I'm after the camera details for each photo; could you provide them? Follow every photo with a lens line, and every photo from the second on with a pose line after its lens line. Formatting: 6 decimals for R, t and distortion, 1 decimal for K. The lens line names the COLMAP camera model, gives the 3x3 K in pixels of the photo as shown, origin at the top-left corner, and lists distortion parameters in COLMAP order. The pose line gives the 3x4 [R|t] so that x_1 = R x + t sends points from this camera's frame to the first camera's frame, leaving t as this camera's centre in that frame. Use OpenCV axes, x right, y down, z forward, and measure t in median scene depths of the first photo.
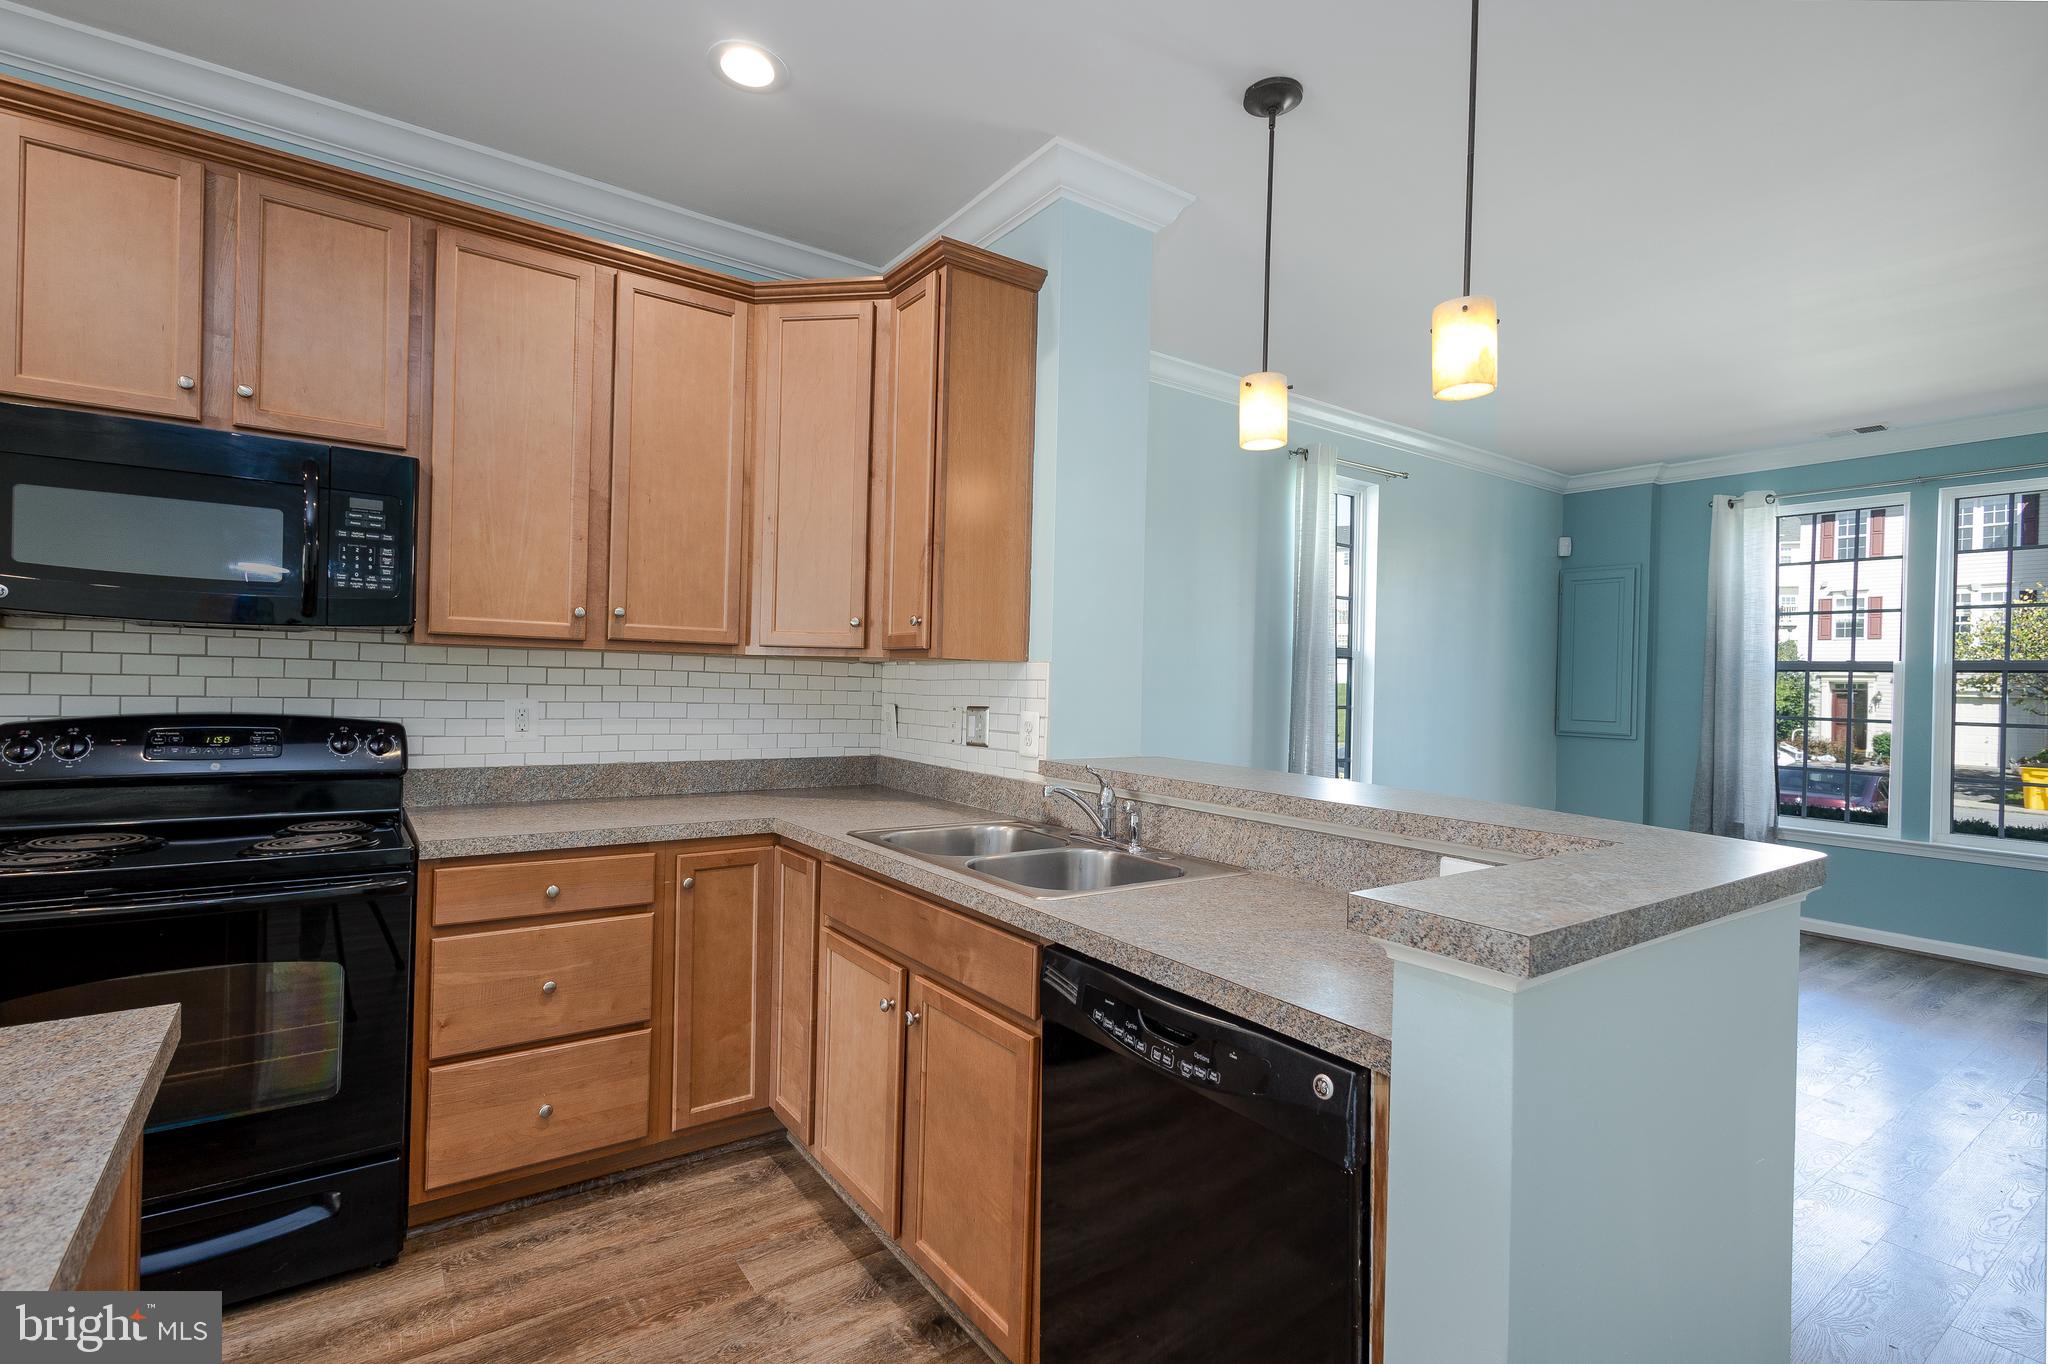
lens RADIAL K [[951.8, 0, 1024.0], [0, 951.8, 682.0], [0, 0, 1]] dist [0.009515, -0.000453]
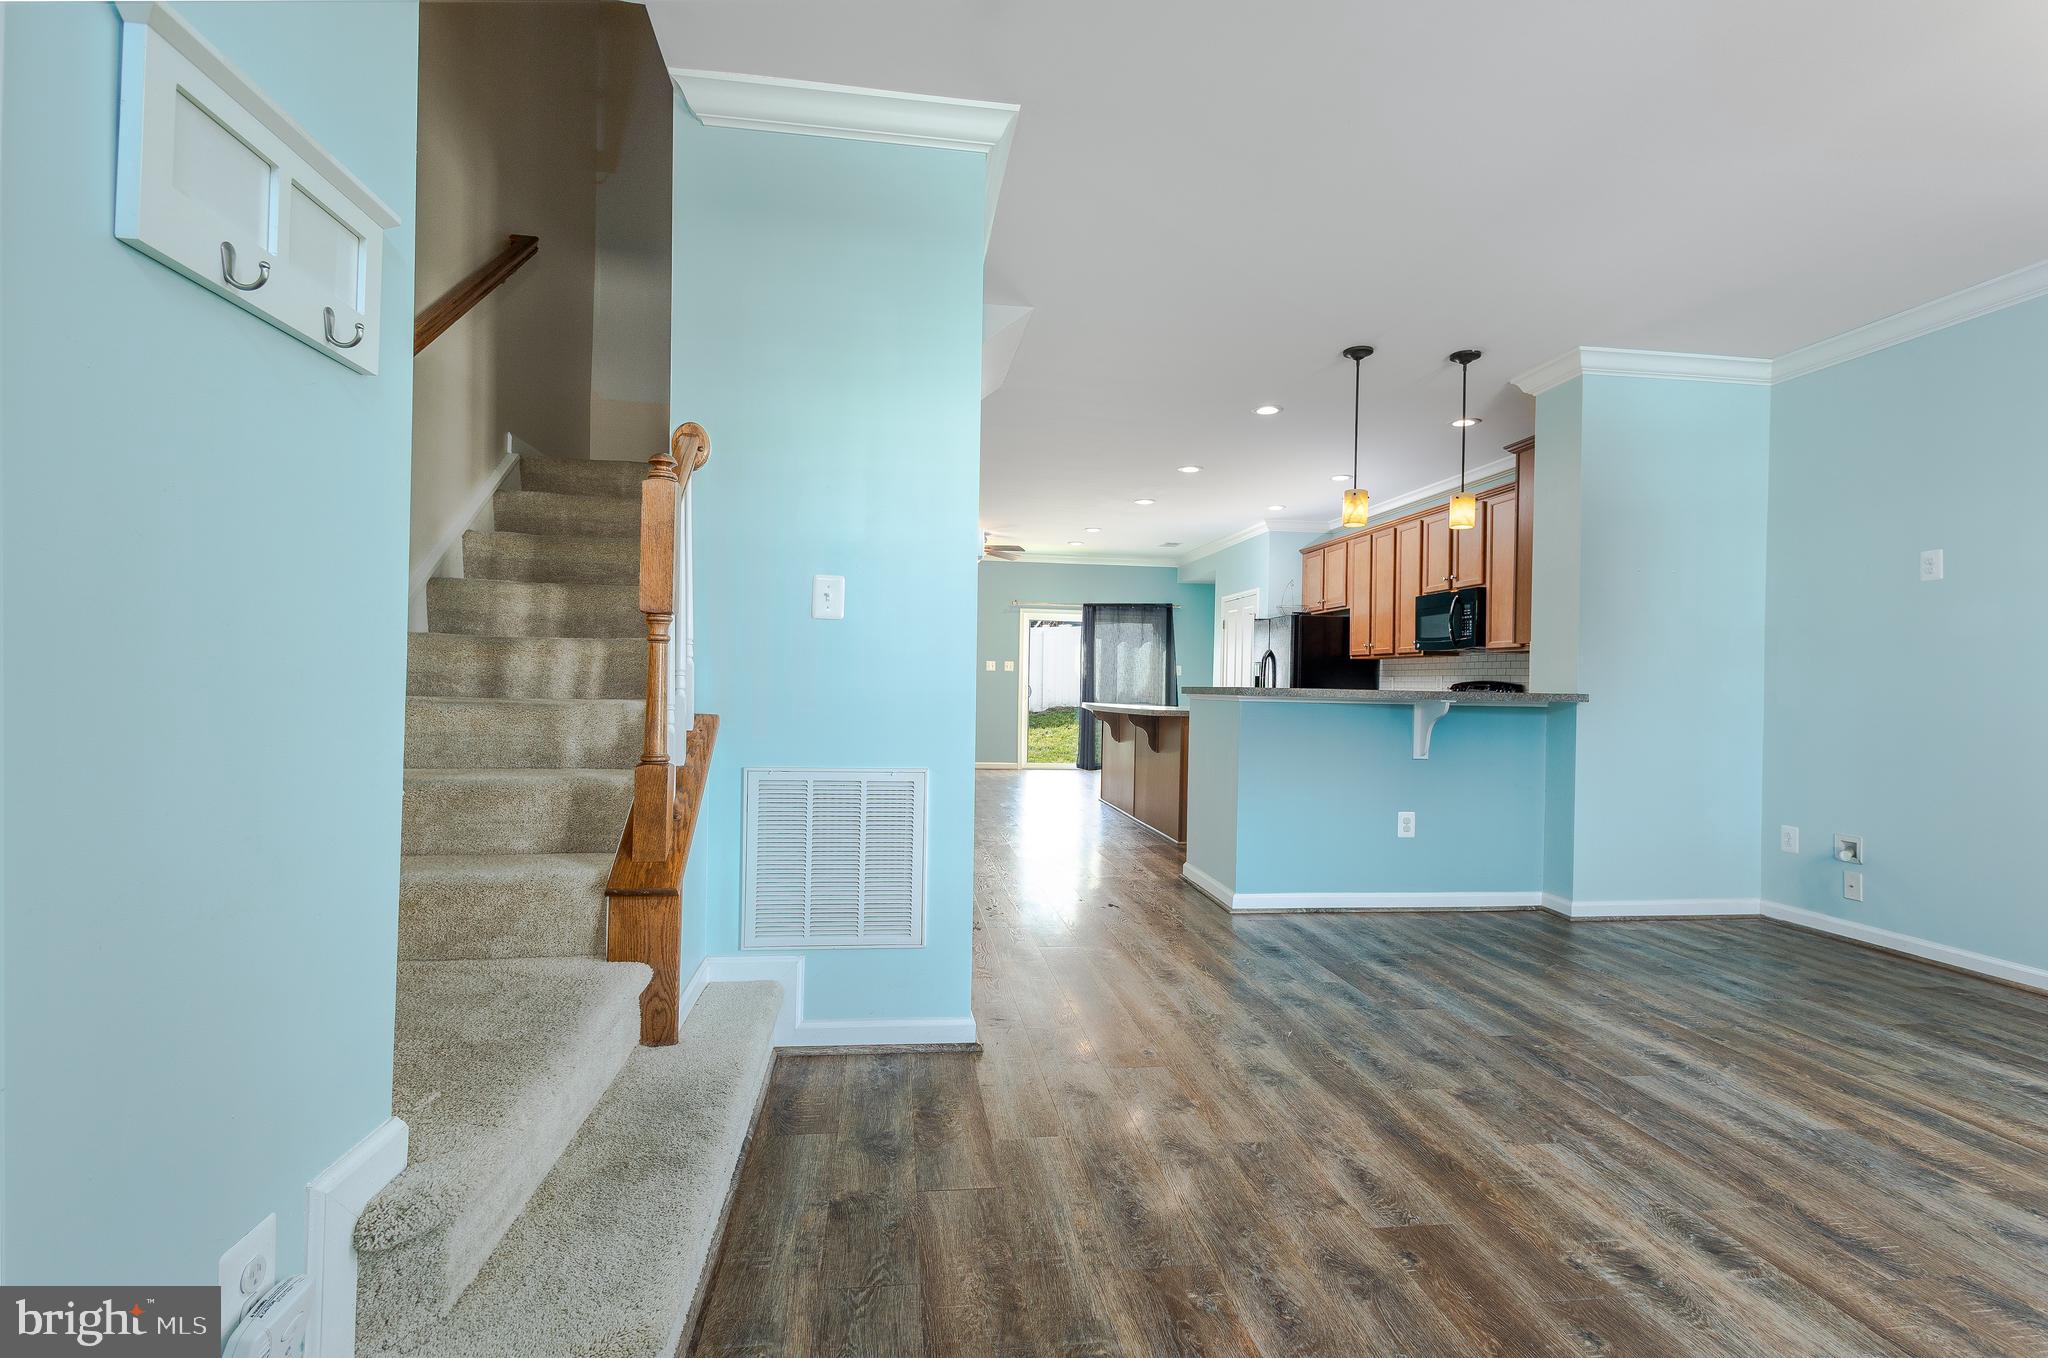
lens RADIAL K [[947.5, 0, 1020.9], [0, 947.5, 684.4], [0, 0, 1]] dist [0.005769, -0.001020]
pose [[-0.460906, -0.032901, -0.886839, 2.416620], [-0.031377, 0.999292, -0.020766, 0.149678], [0.886894, 0.018255, -0.461611, 1.082722]]
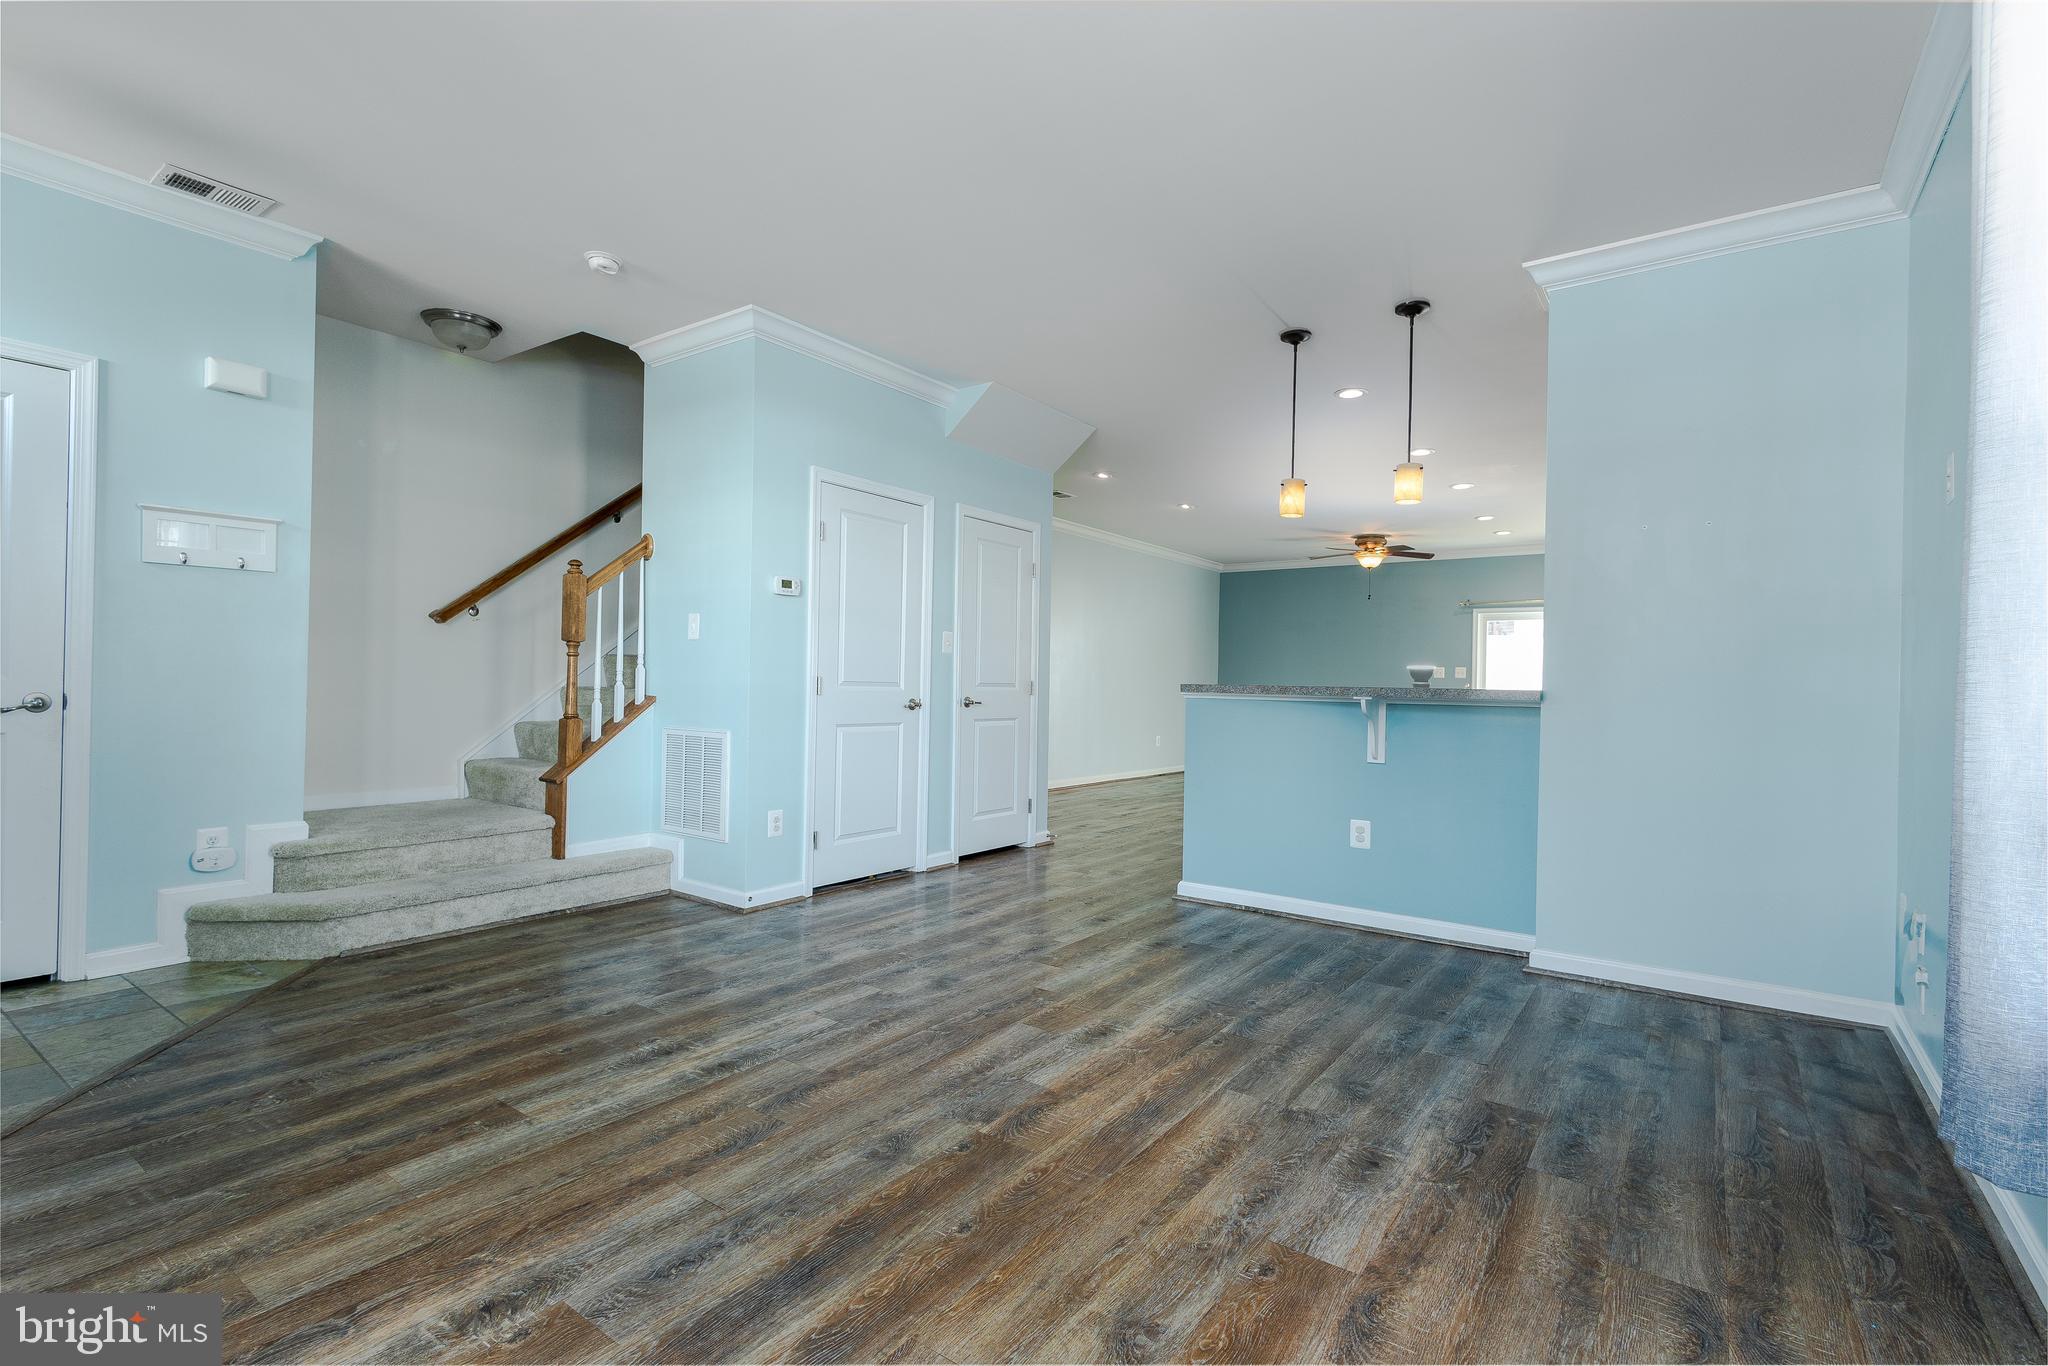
lens RADIAL K [[951.8, 0, 1024.0], [0, 951.8, 683.0], [0, 0, 1]] dist [0.009515, -0.000453]
pose [[-0.946559, -0.043594, -0.319571, 1.464807], [-0.042294, 0.999045, -0.011009, 0.135129], [0.319745, 0.003095, -0.947498, 2.423695]]
